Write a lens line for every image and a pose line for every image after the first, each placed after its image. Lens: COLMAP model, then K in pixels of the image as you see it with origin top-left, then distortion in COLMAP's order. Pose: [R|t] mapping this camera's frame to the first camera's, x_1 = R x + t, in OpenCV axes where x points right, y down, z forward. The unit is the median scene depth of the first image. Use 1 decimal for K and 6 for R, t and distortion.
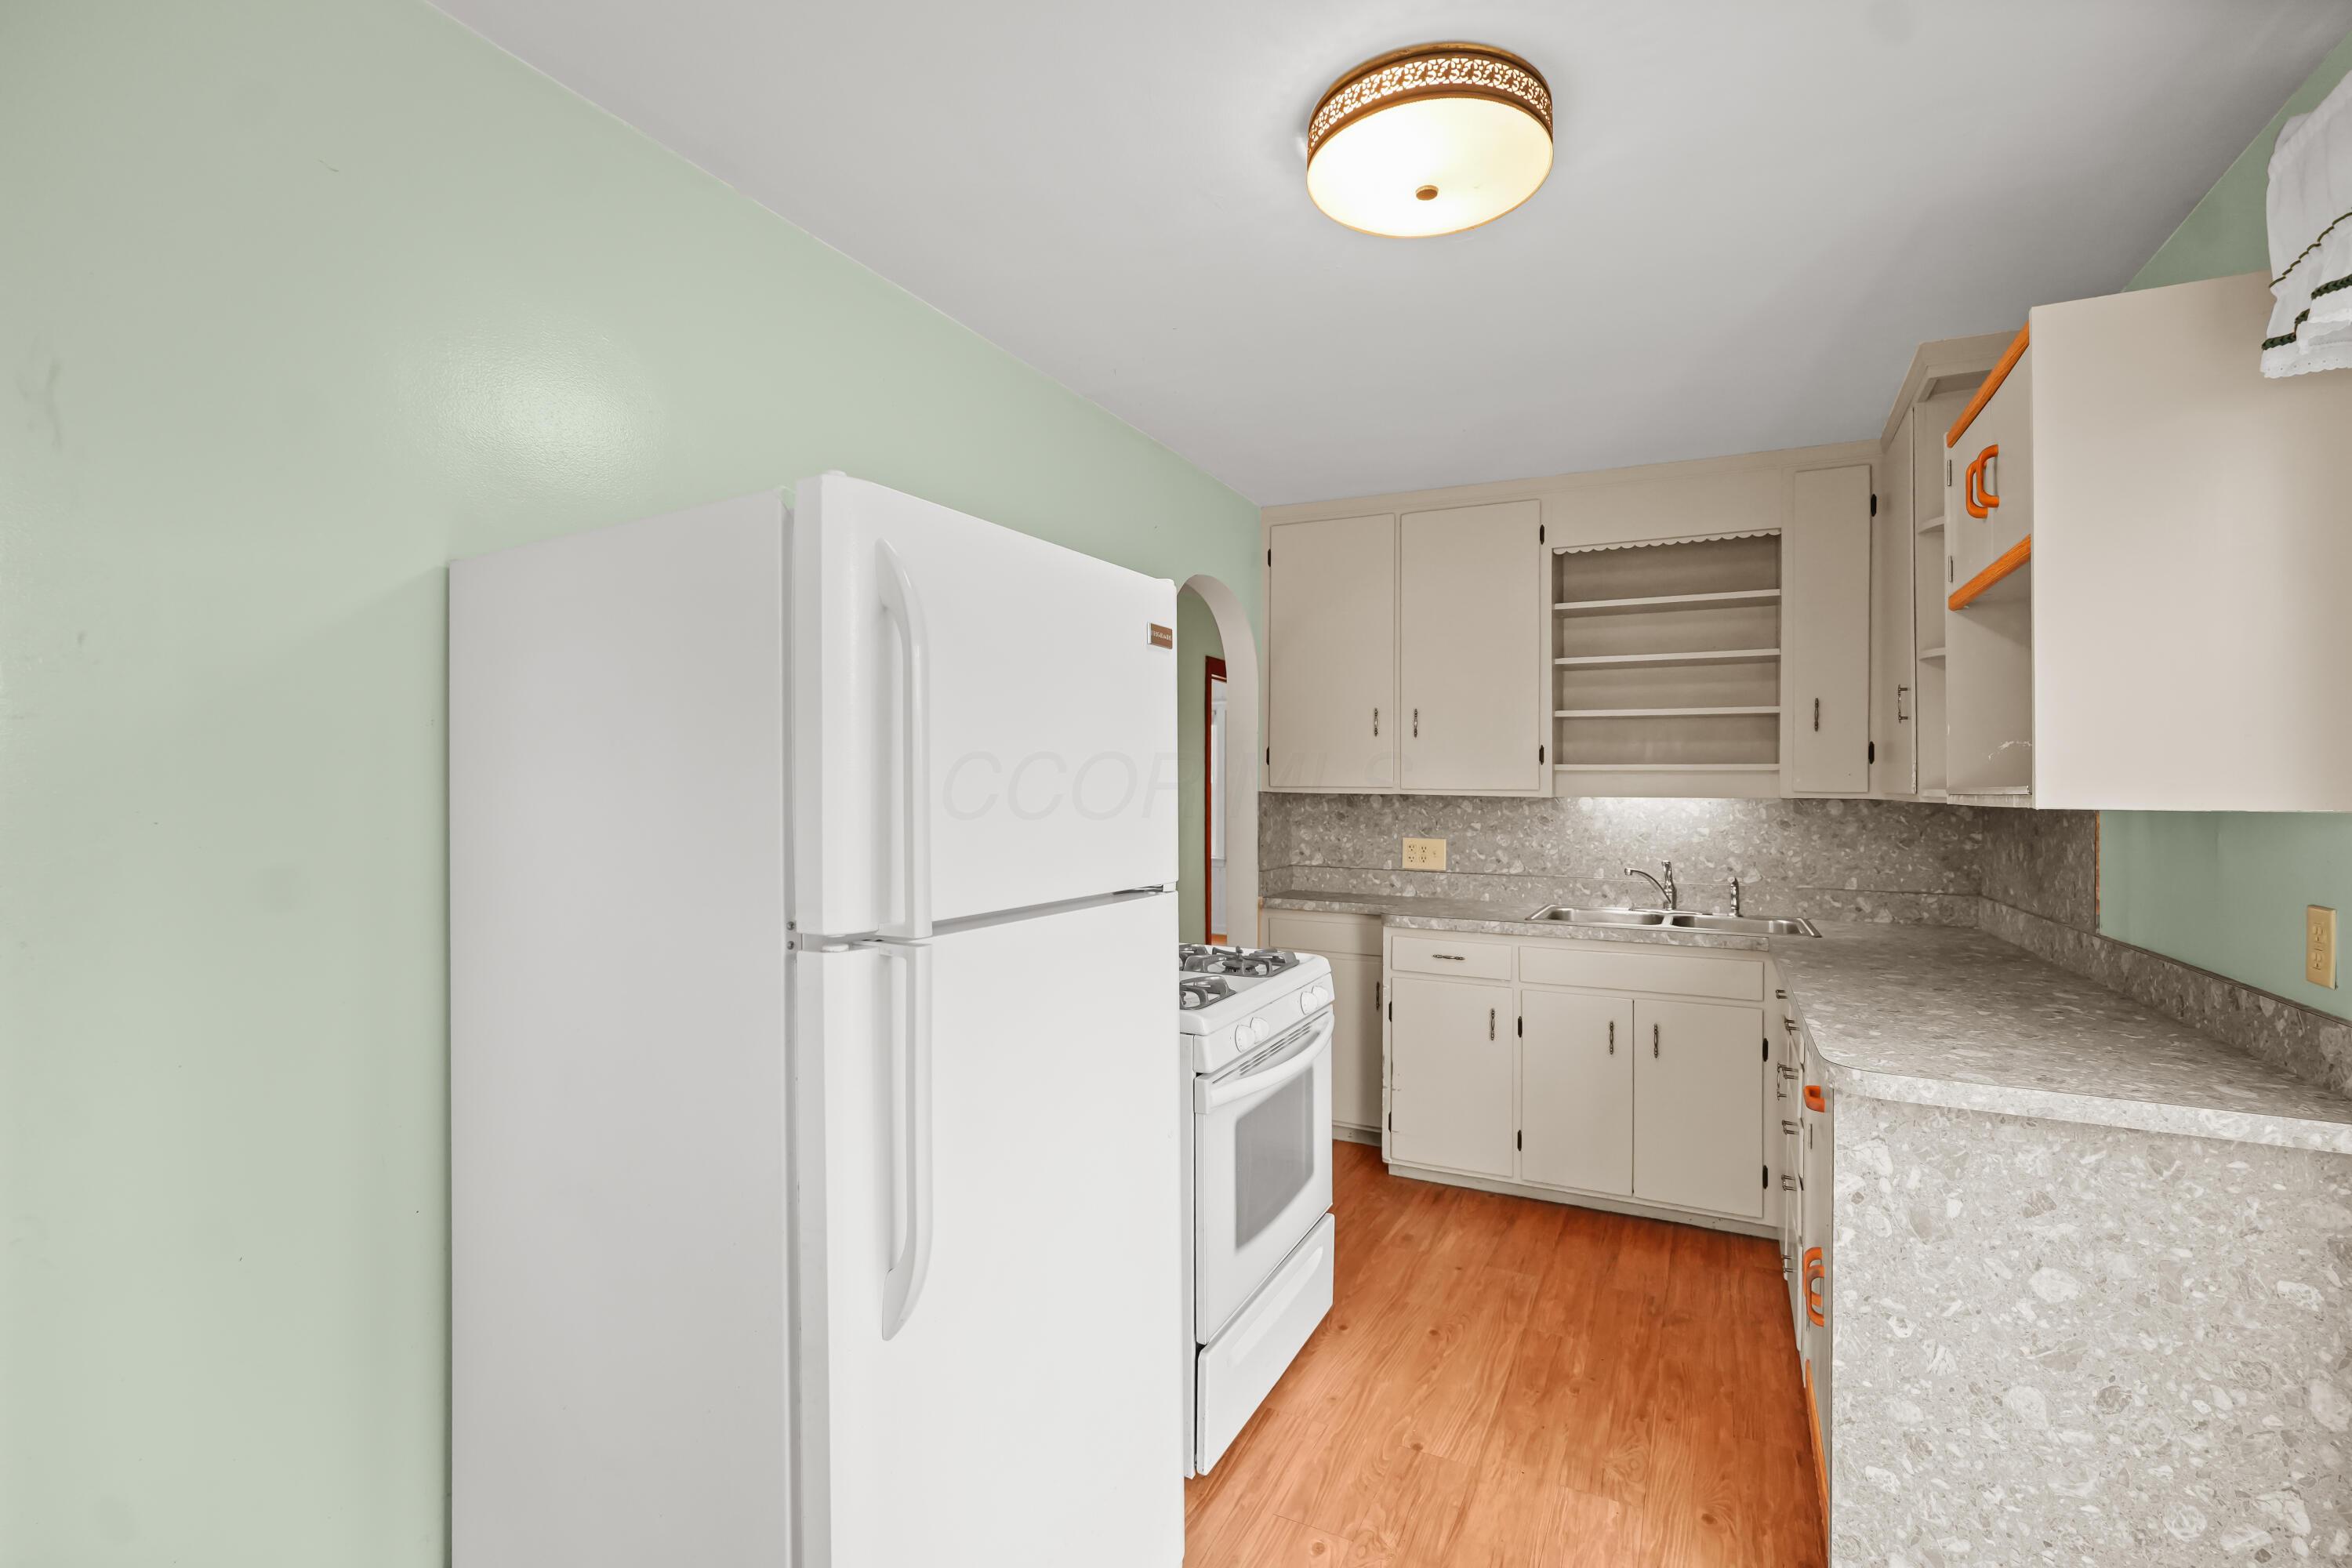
lens RADIAL K [[1068.8, 0, 1177.8], [0, 1068.8, 780.8], [0, 0, 1]] dist [-0.011621, 0.004031]
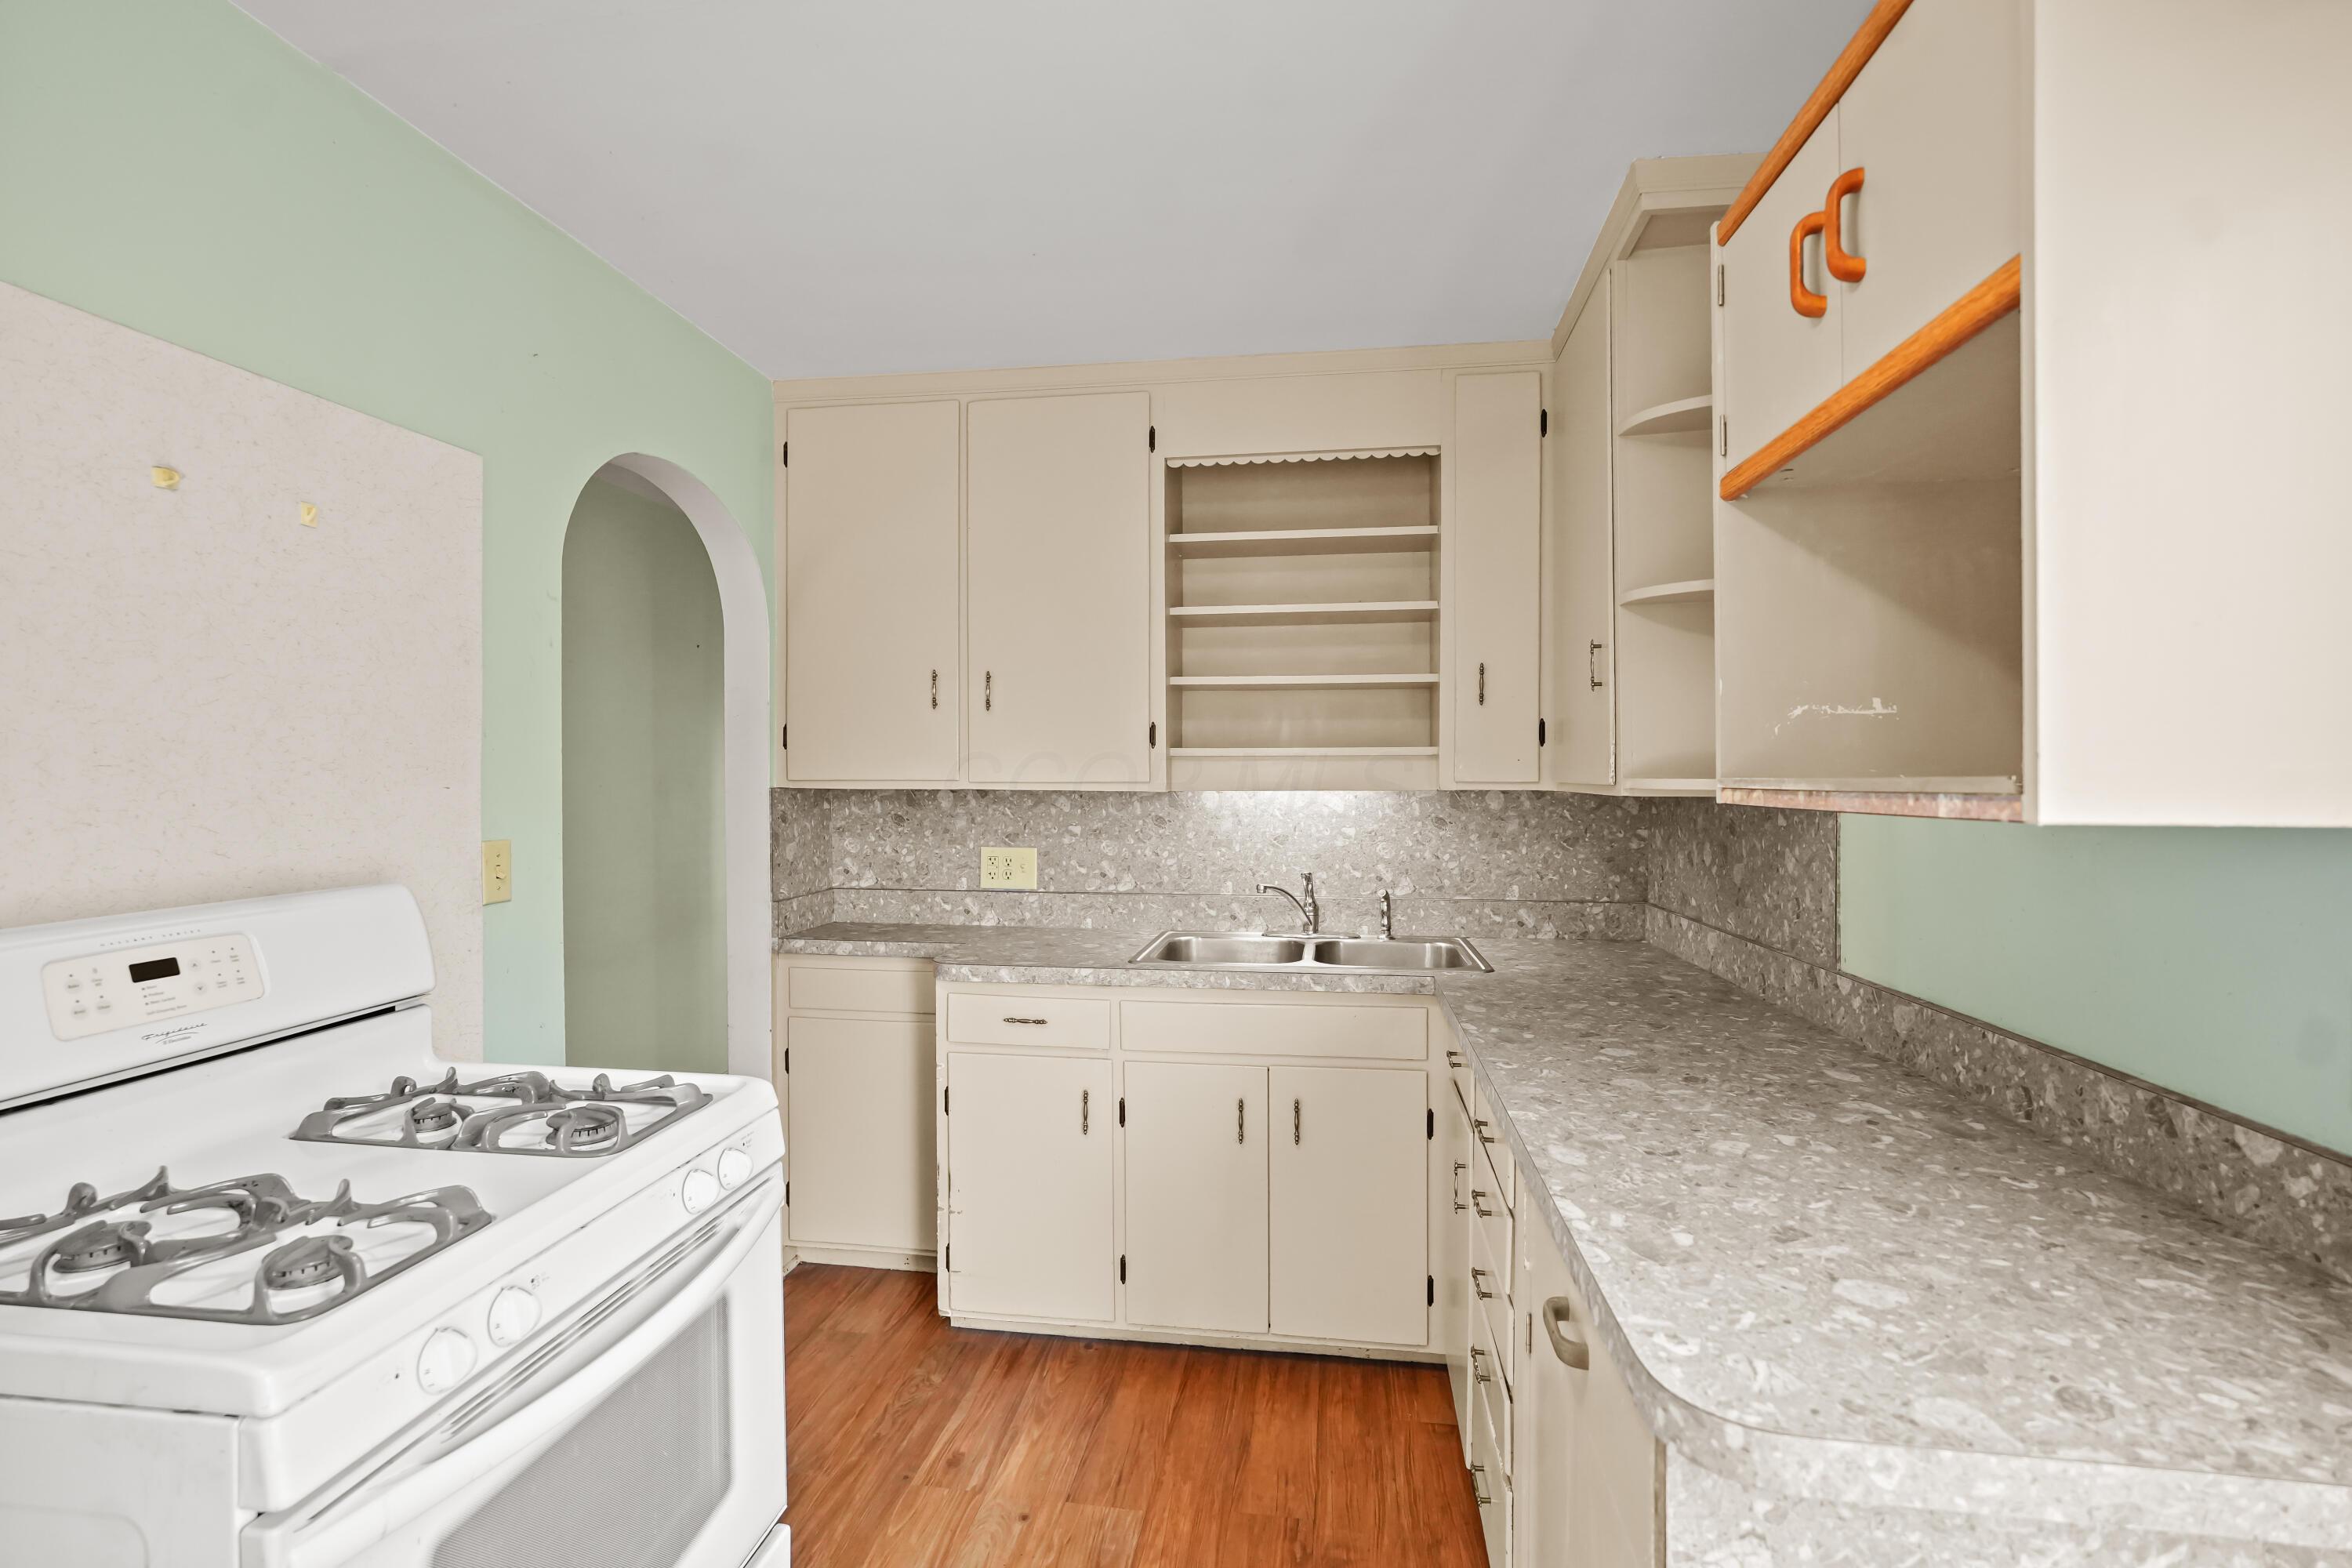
lens RADIAL K [[1068.8, 0, 1178.0], [0, 1068.8, 778.1], [0, 0, 1]] dist [-0.011621, 0.004031]
pose [[0.949558, -0.008018, 0.313489, 0.138927], [0.005531, 0.999946, 0.008822, -0.000769], [-0.313543, -0.006643, 0.949551, 0.321598]]
